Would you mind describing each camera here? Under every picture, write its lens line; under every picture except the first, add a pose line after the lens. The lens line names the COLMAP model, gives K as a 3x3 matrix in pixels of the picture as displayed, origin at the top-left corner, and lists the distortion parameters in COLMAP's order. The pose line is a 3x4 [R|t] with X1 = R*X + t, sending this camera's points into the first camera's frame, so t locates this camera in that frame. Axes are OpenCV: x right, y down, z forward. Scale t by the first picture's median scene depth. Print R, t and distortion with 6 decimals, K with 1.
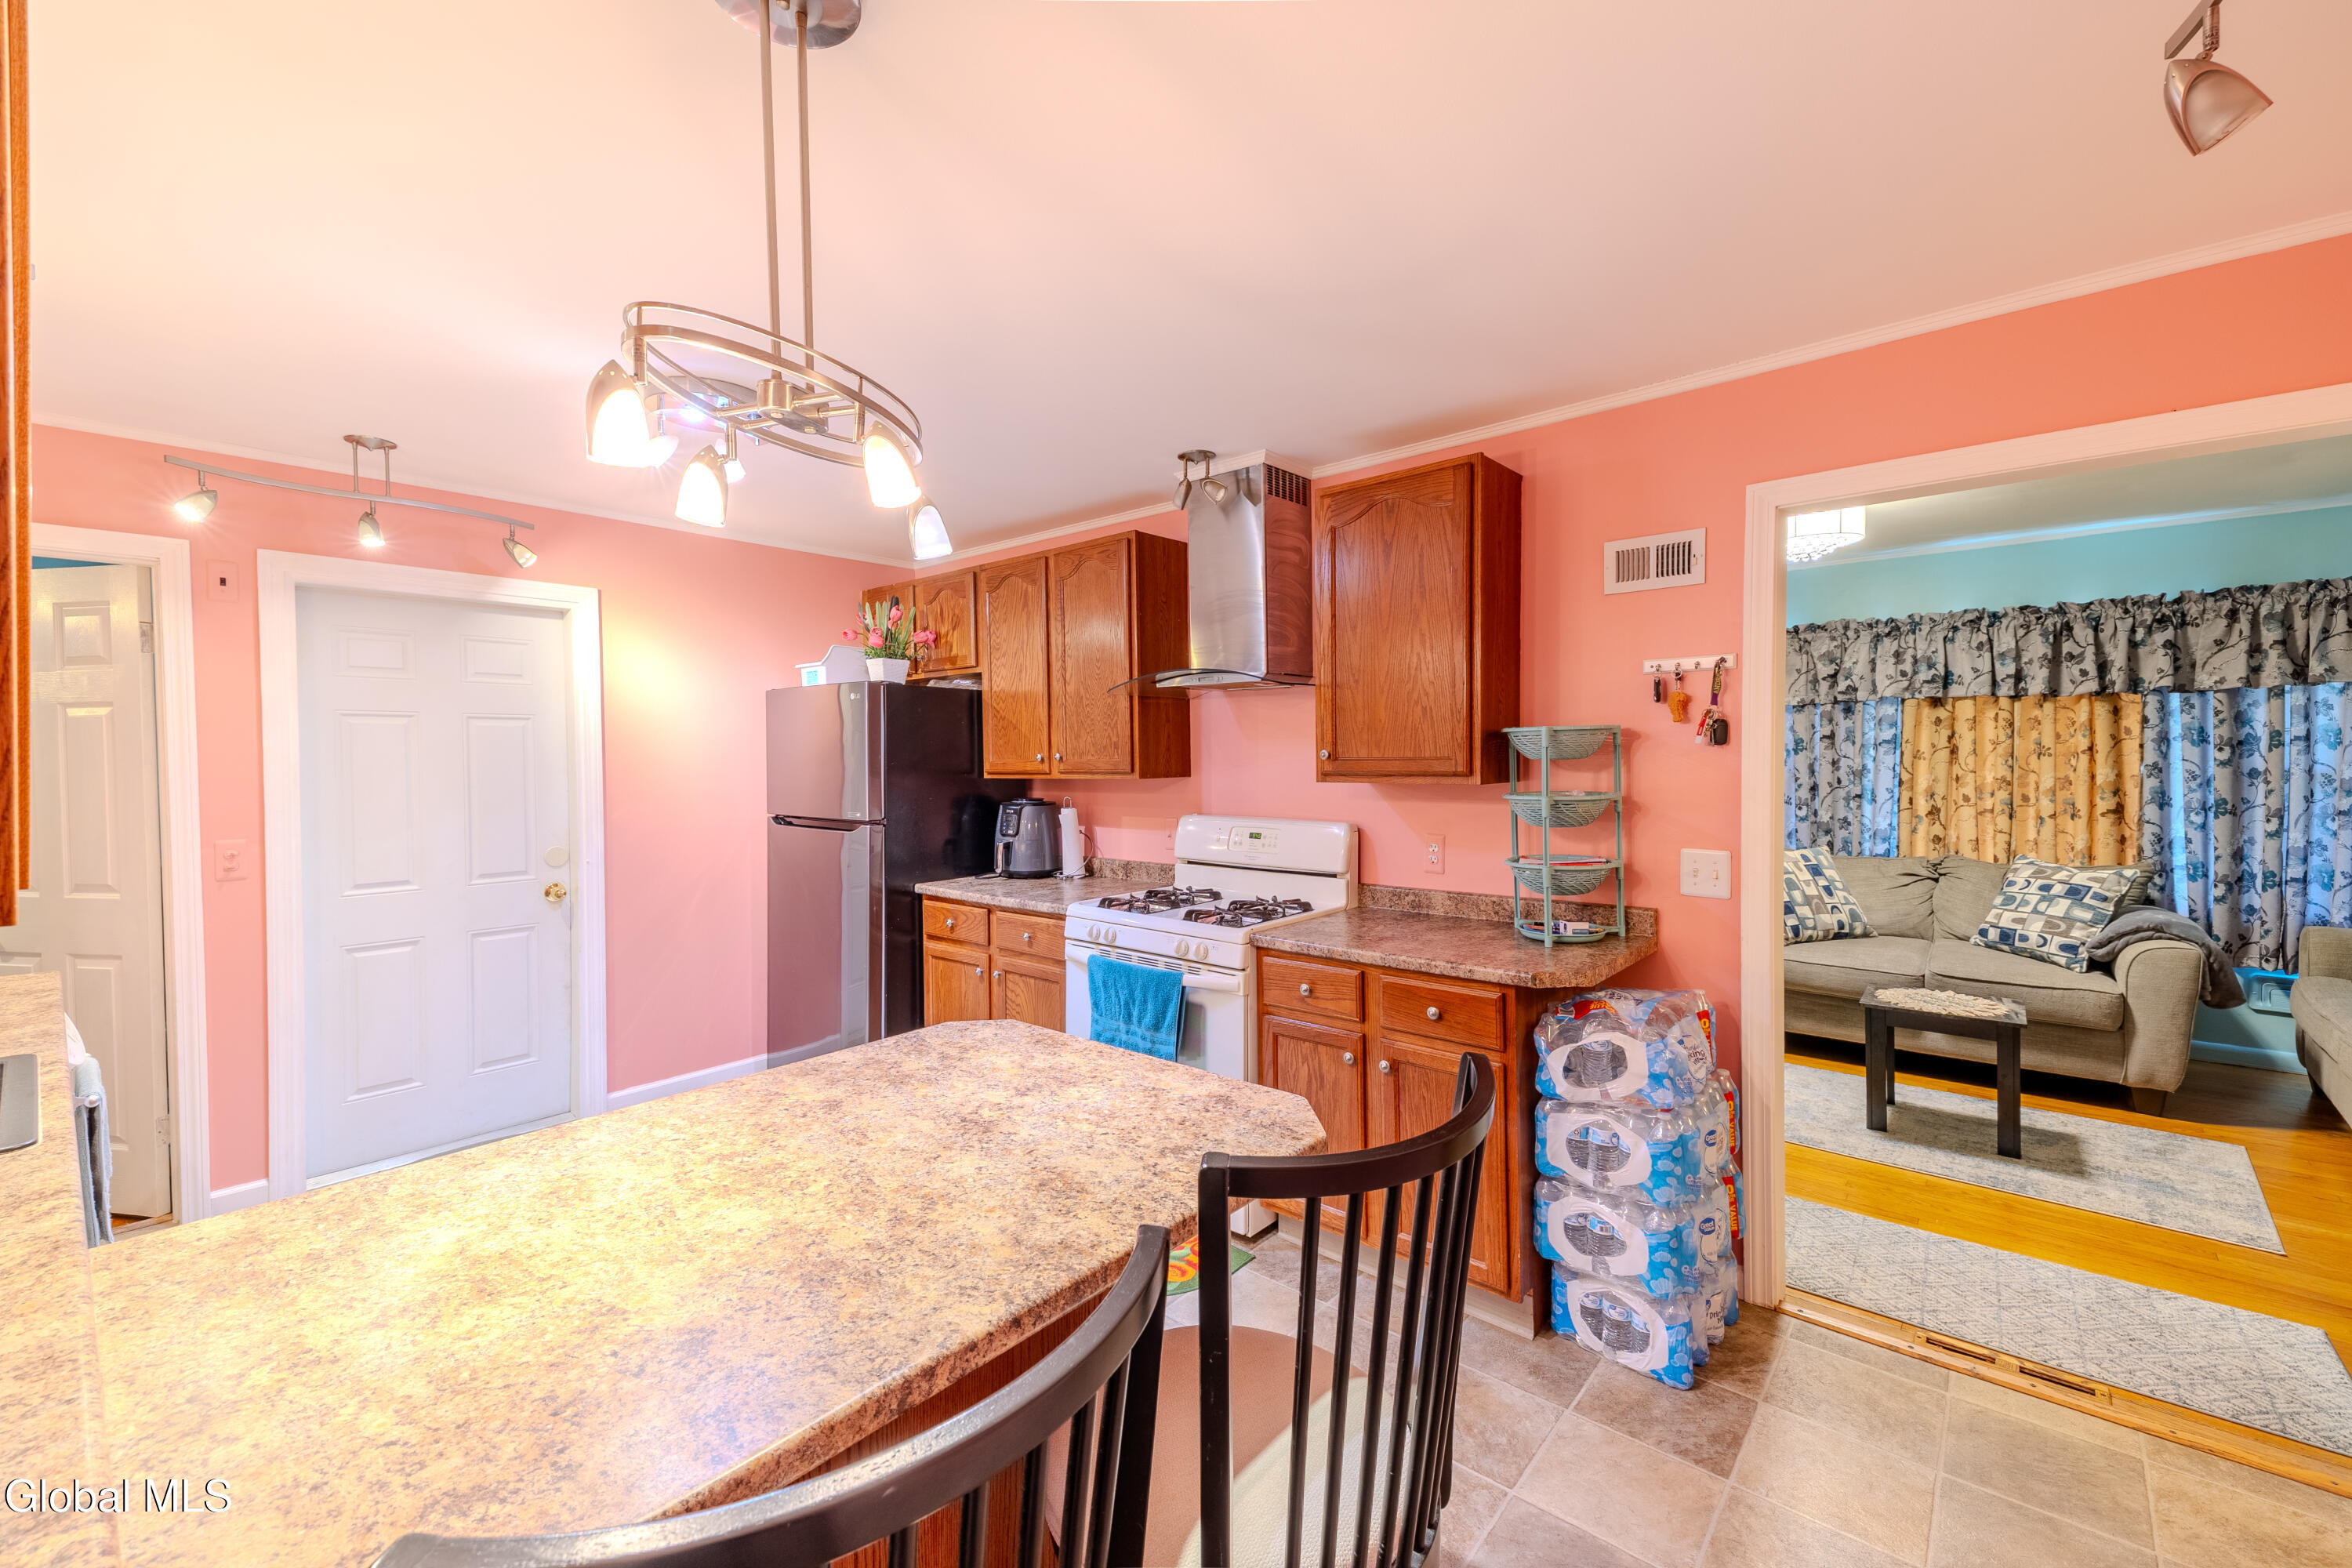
lens RADIAL K [[952.7, 0, 1171.2], [0, 952.7, 777.1], [0, 0, 1]] dist [0.058086, -0.021817]
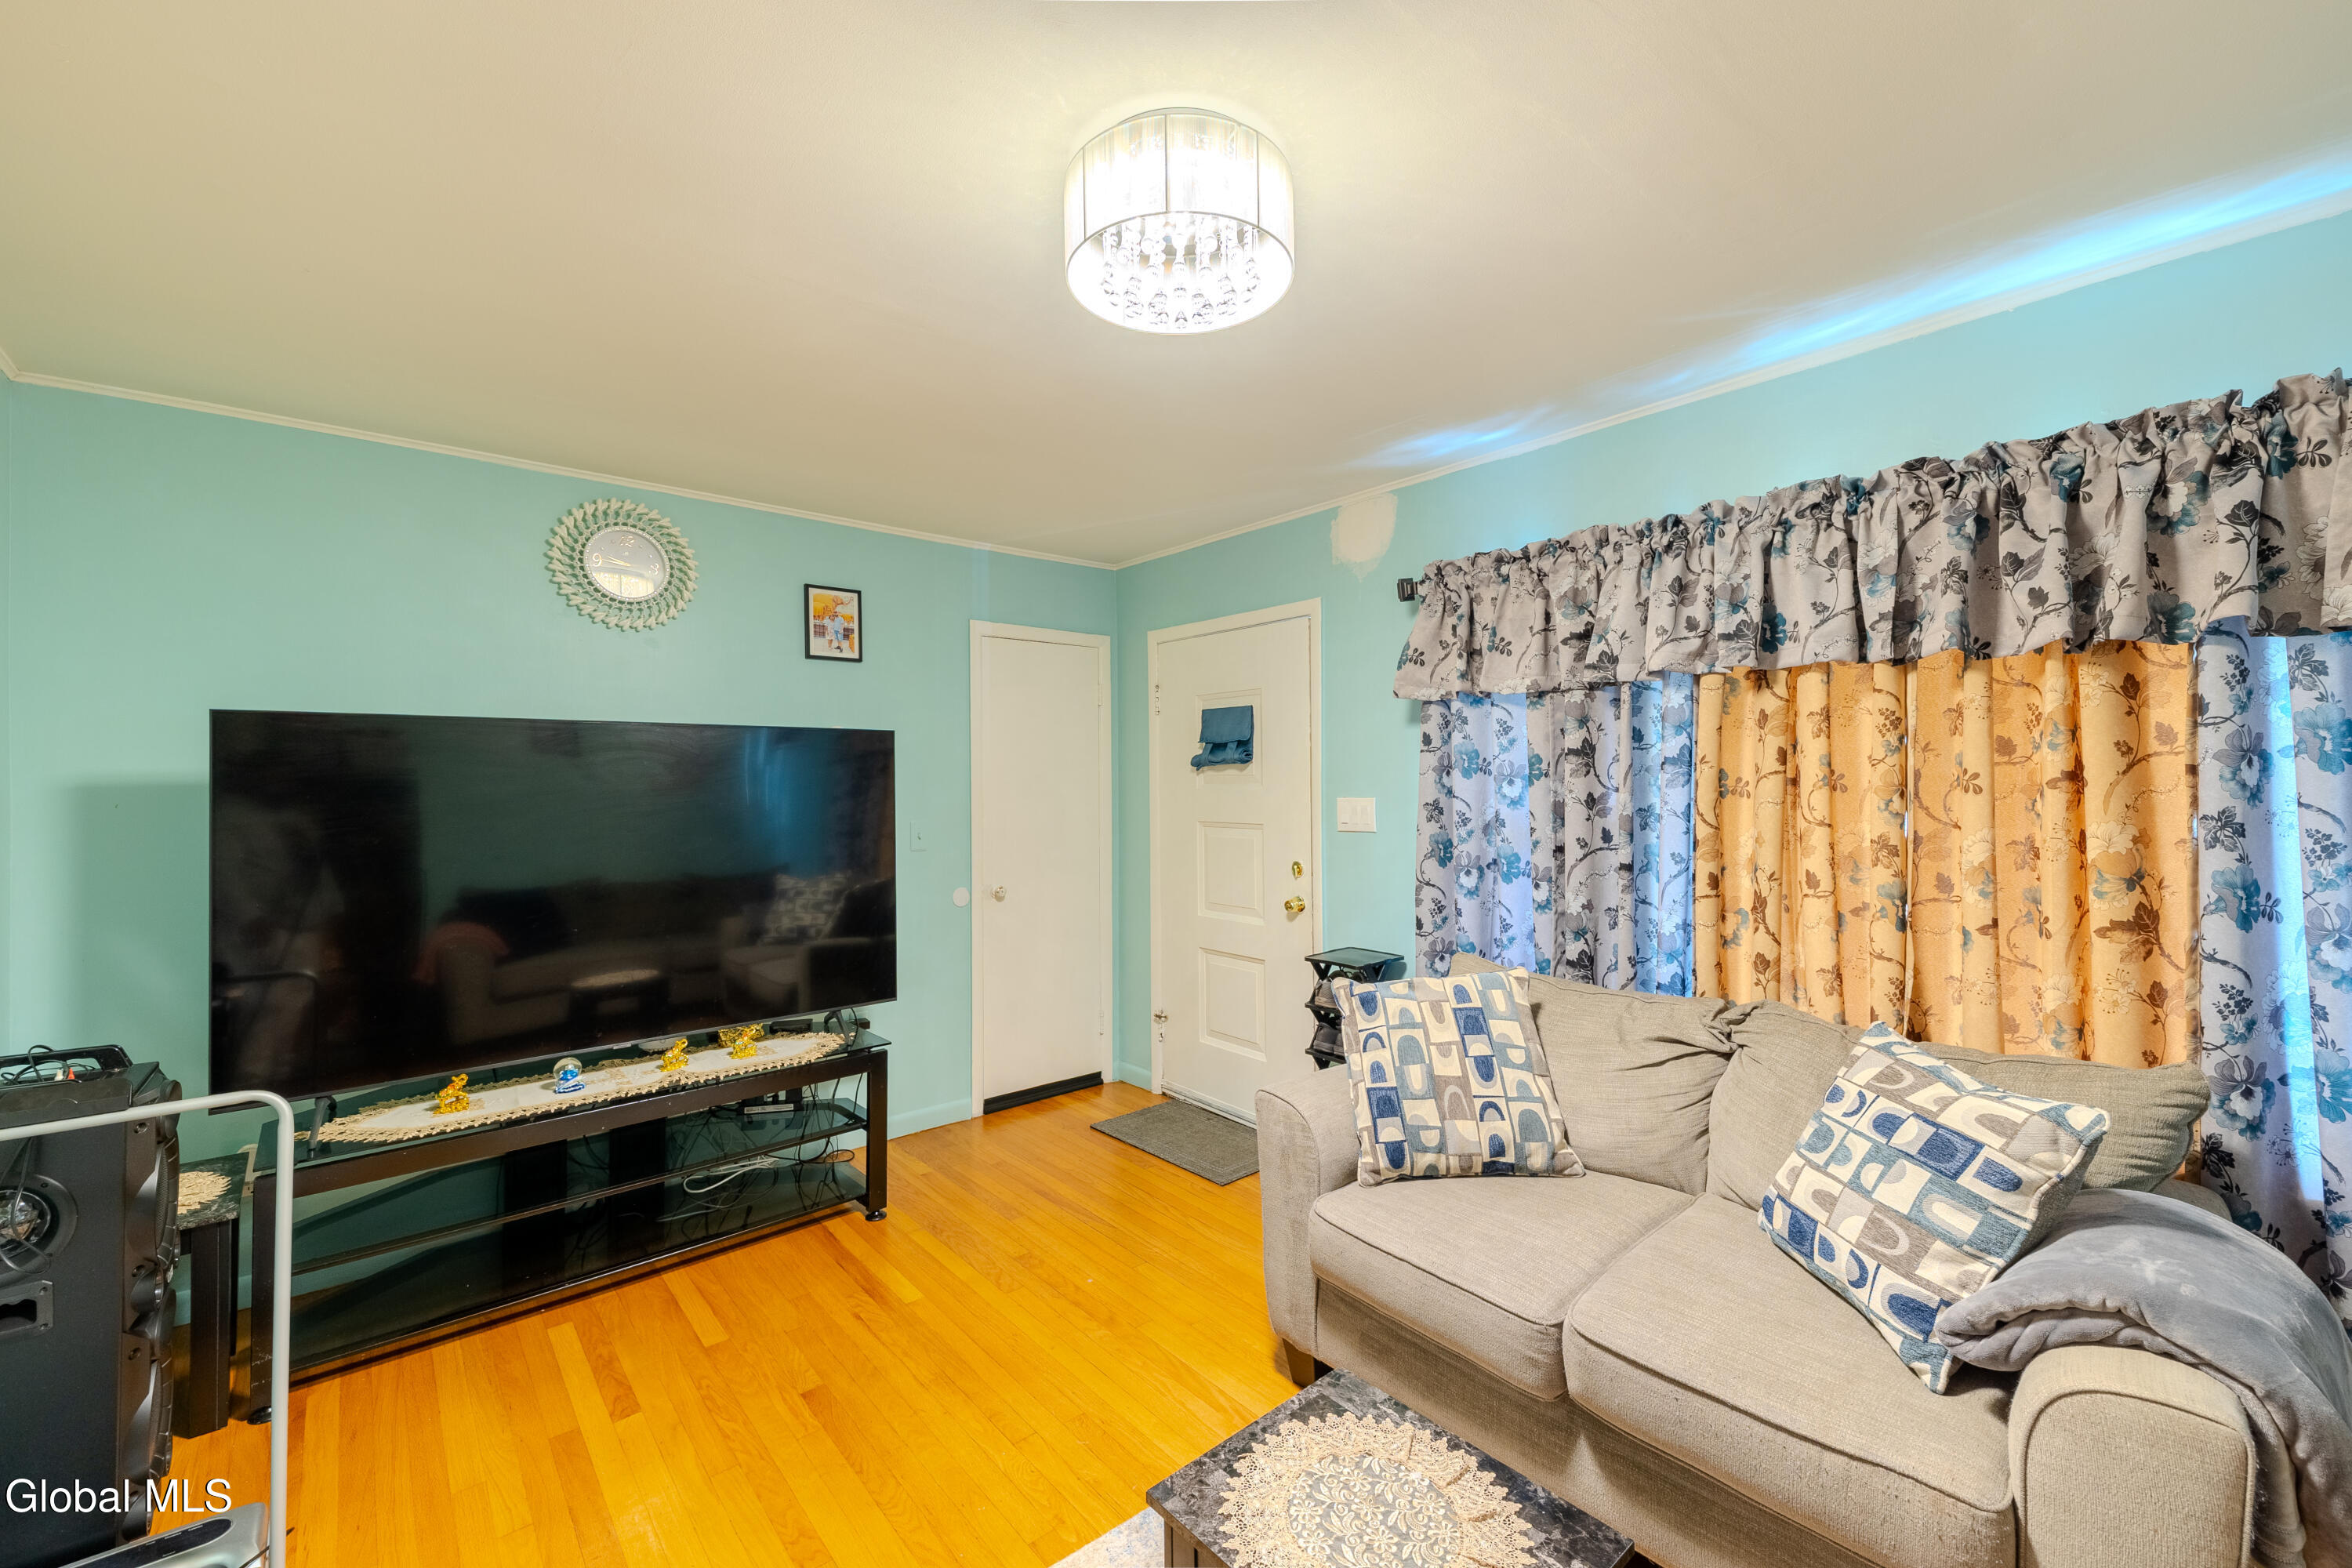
lens RADIAL K [[952.7, 0, 1171.2], [0, 952.7, 777.1], [0, 0, 1]] dist [0.058086, -0.021817]
pose [[0.987968, 0.003546, -0.154621, 0.614209], [-0.007800, 0.999607, -0.026913, -0.013864], [0.154465, 0.027796, 0.987607, 0.517809]]
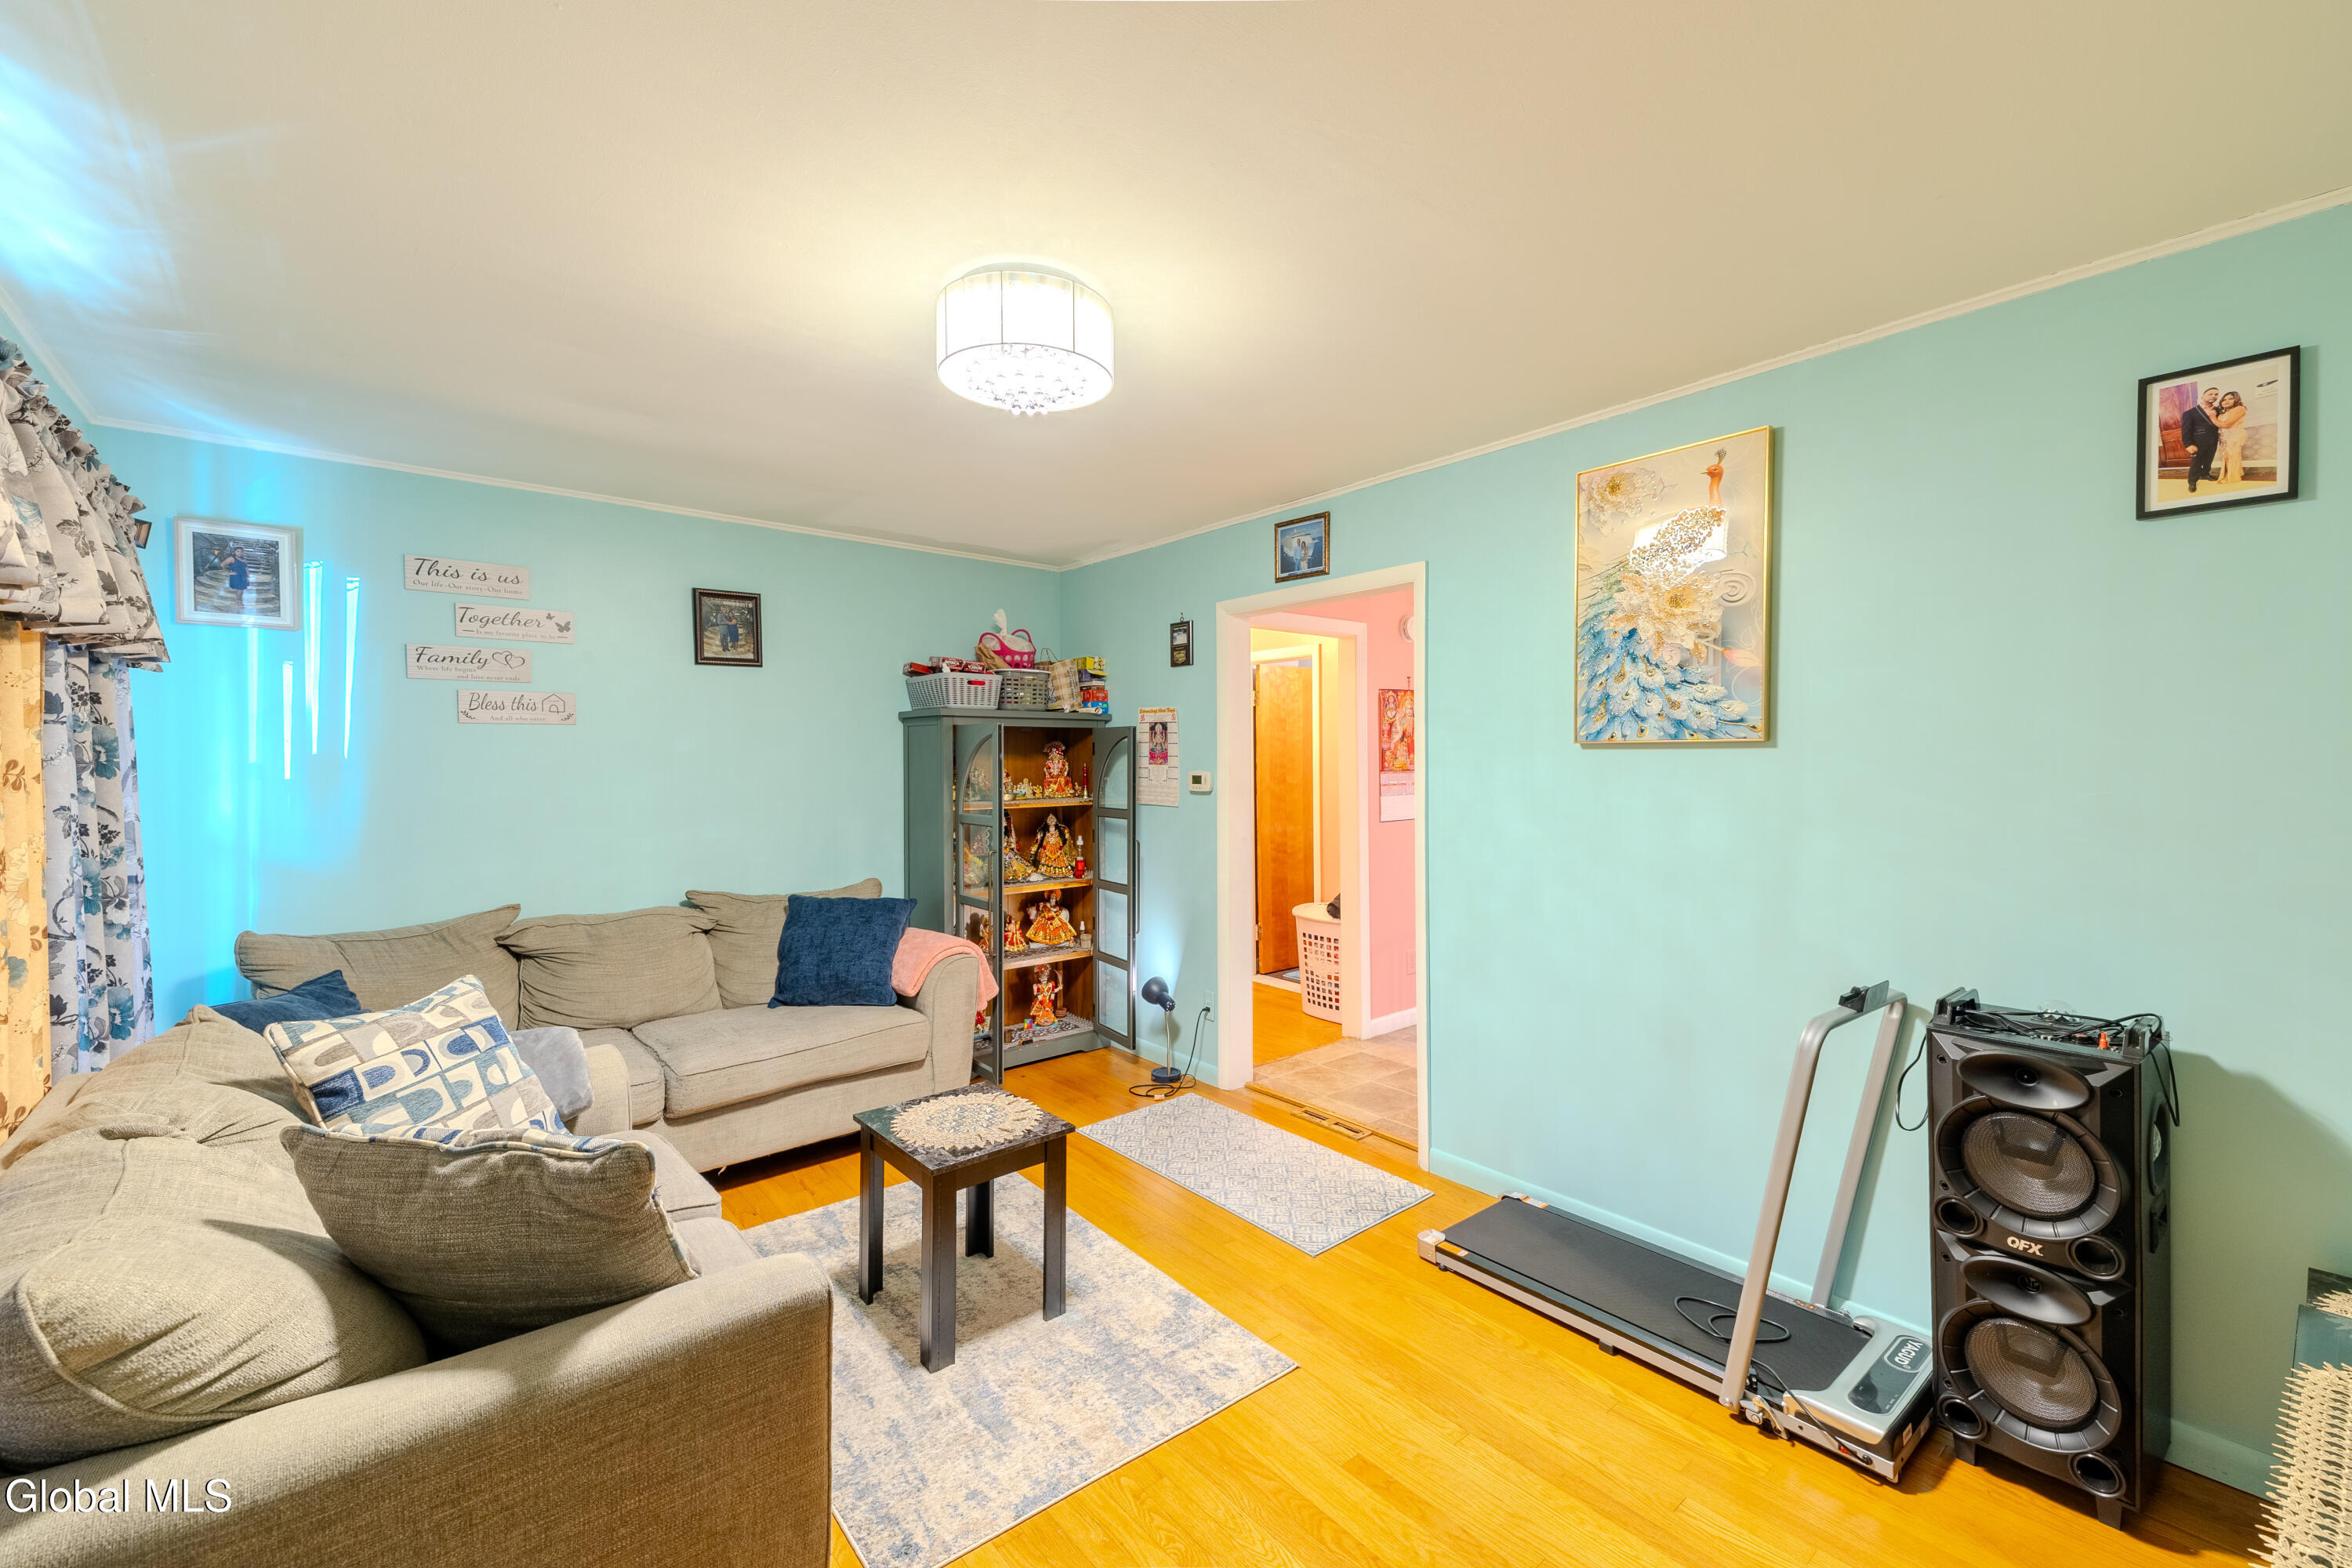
lens RADIAL K [[952.7, 0, 1171.2], [0, 952.7, 777.1], [0, 0, 1]] dist [0.058086, -0.021817]
pose [[-0.986994, 0.011882, 0.160317, 0.420510], [0.018567, 0.999017, 0.040262, -0.033555], [-0.159681, 0.042715, -0.986244, 1.318384]]
